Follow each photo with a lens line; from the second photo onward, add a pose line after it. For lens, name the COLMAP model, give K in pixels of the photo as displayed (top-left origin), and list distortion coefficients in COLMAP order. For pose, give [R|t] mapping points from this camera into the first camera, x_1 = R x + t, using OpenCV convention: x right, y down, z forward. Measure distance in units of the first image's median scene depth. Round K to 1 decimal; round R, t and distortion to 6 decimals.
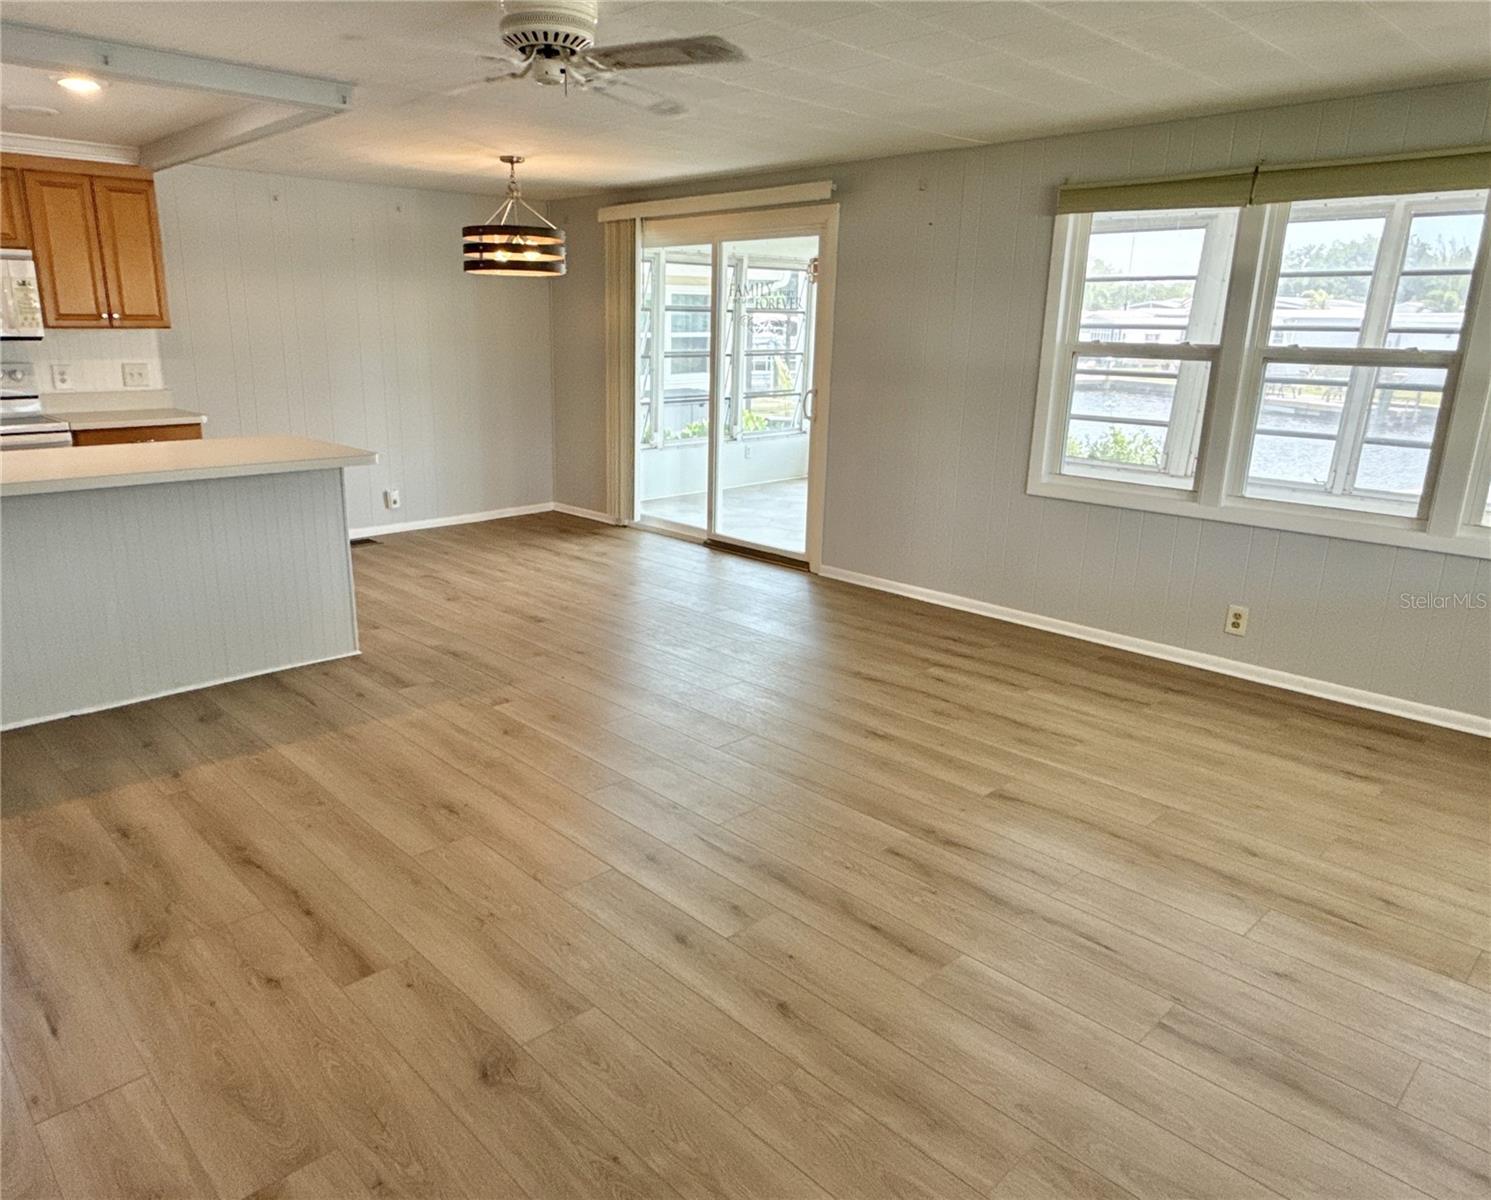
lens RADIAL K [[935.6, 0, 706.3], [0, 935.6, 593.8], [0, 0, 1]] dist [-0.013587, -0.000226]
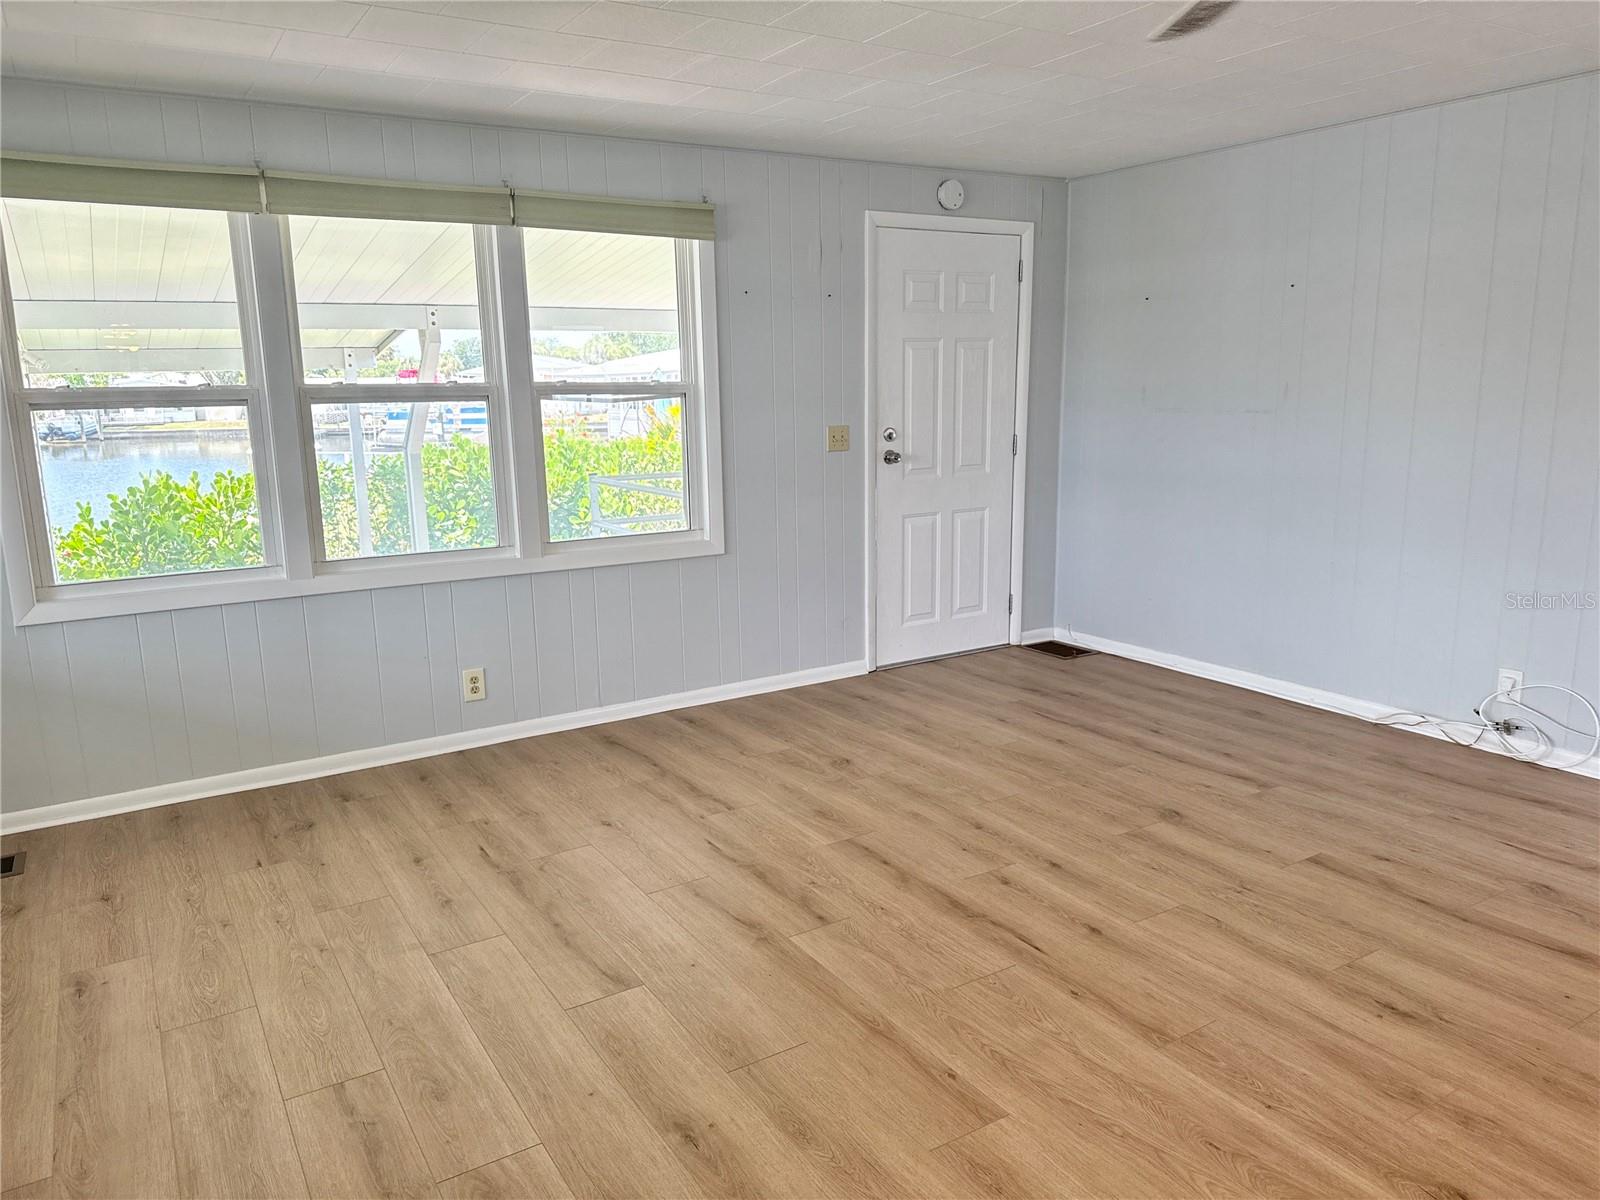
lens RADIAL K [[1094.4, 0, 793.4], [0, 1094.4, 594.7], [0, 0, 1]] dist [-0.025441, -0.005014]
pose [[-0.974838, -0.031643, 0.220656, 0.002582], [0.072819, 0.890363, 0.449390, -0.497063], [-0.210685, 0.454151, -0.865655, 1.815160]]
